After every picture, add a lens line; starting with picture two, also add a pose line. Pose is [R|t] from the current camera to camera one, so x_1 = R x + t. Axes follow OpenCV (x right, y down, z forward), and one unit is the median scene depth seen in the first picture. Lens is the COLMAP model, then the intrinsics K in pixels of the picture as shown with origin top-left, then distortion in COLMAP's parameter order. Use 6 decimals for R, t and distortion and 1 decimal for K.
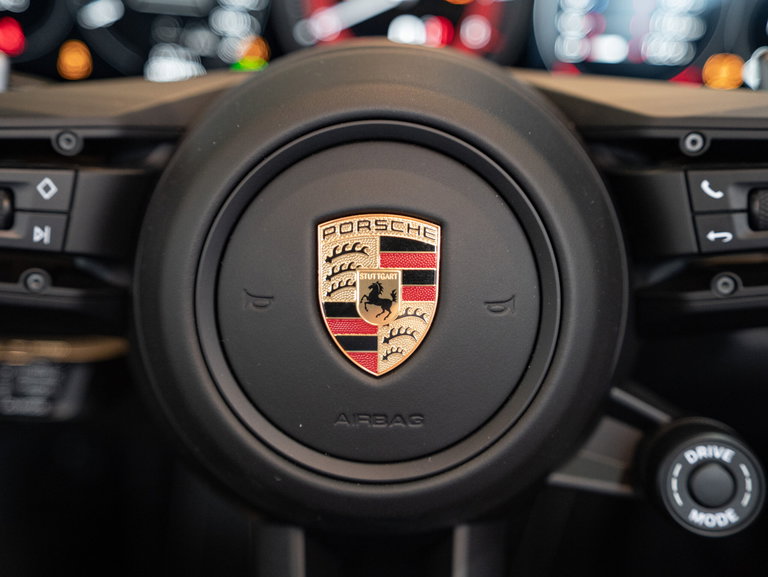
lens RADIAL K [[951.8, 0, 383.2], [0, 951.8, 290.8], [0, 0, 1]] dist [0.122567, 0.000000]
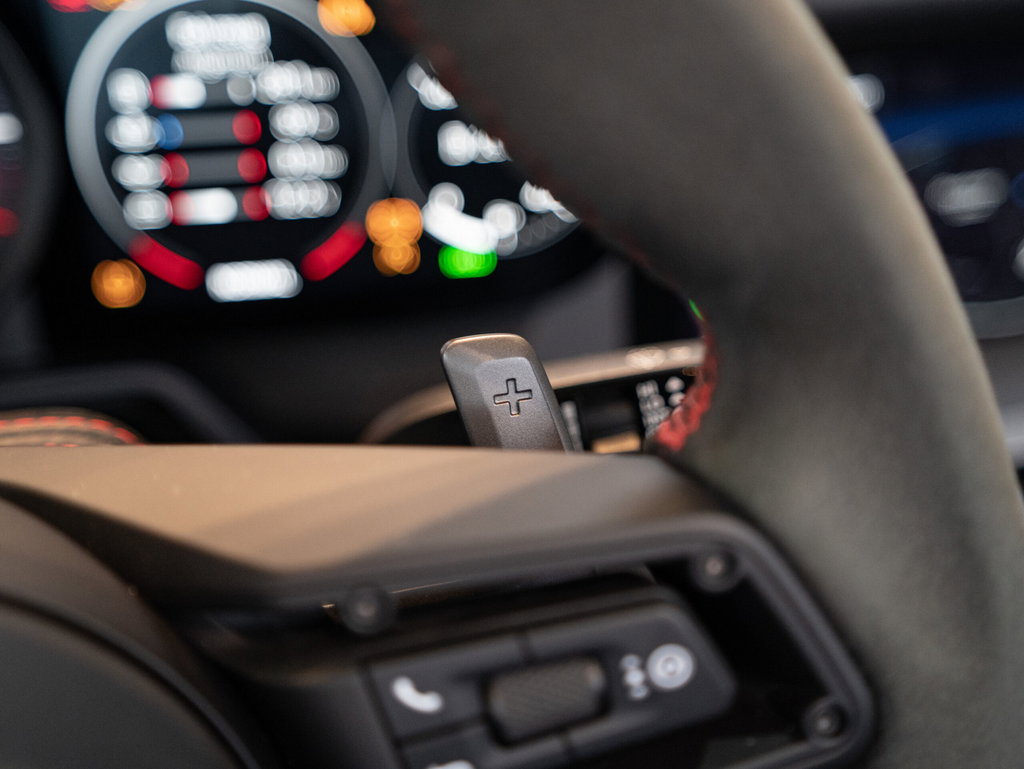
lens RADIAL K [[1269.1, 0, 508.0], [0, 1269.1, 383.2], [0, 0, 1]] dist [0.122567, 0.000000]
pose [[0.908974, -0.225229, 0.350768, 0.175921], [0.205777, 0.974235, 0.092312, -0.317609], [-0.362522, -0.011729, 0.931901, 0.326570]]
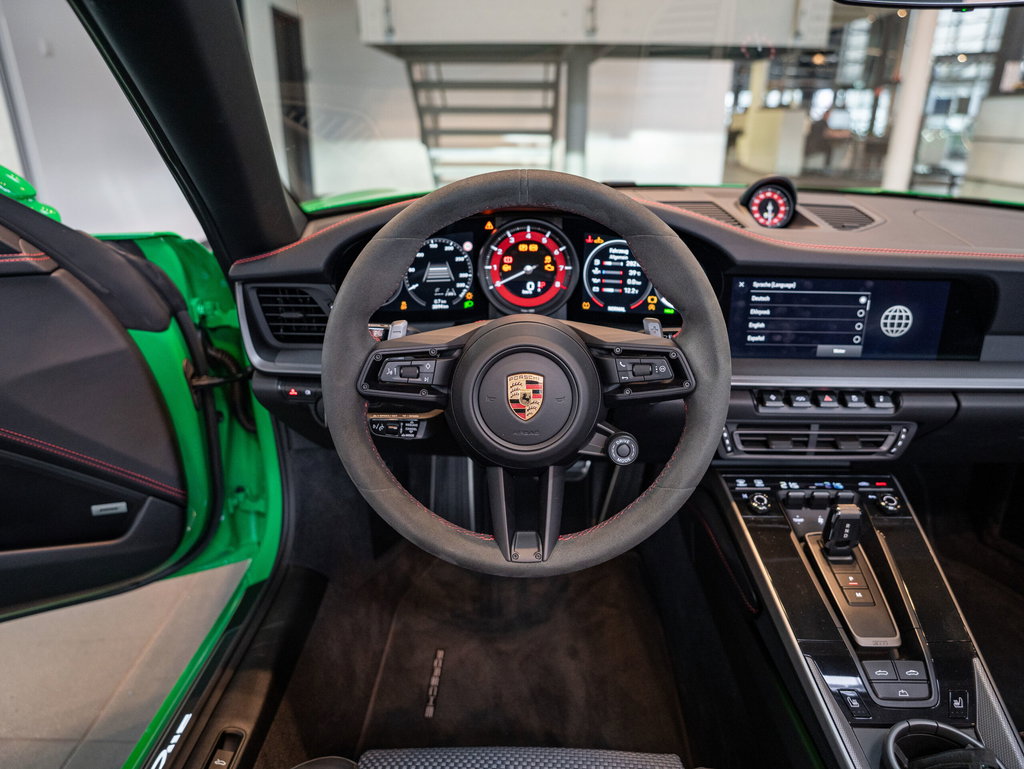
lens RADIAL K [[682.7, 0, 516.0], [0, 682.7, 377.0], [0, 0, 1]] dist [-0.057827, 0.014878]
pose [[0.999656, -0.015697, 0.021020, -0.084354], [0.015316, 0.999717, 0.018182, -0.106177], [-0.021299, -0.017854, 0.999614, -1.375885]]
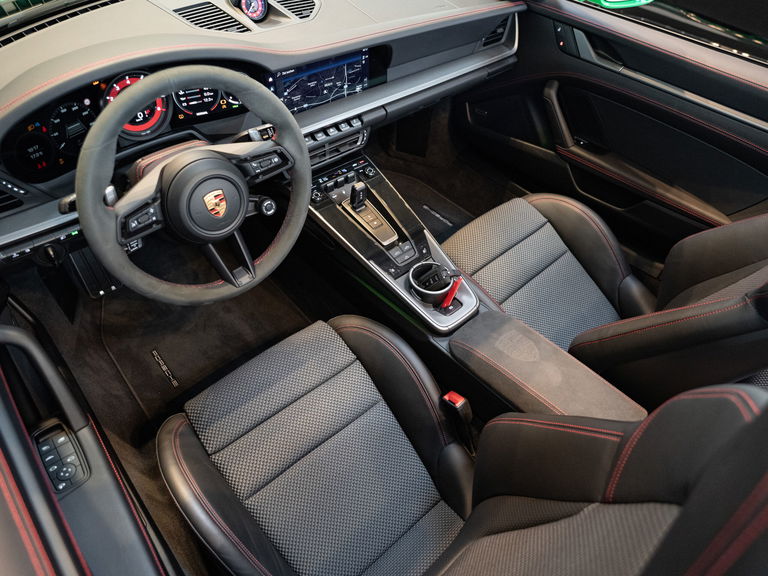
lens RADIAL K [[512.0, 0, 387.4], [0, 512.0, 292.6], [0, 0, 1]] dist [-0.057827, 0.014878]
pose [[0.714683, -0.494750, 0.494419, -1.018450], [0.204932, 0.823964, 0.528286, -0.938267], [-0.668753, -0.276234, 0.690263, -1.947194]]
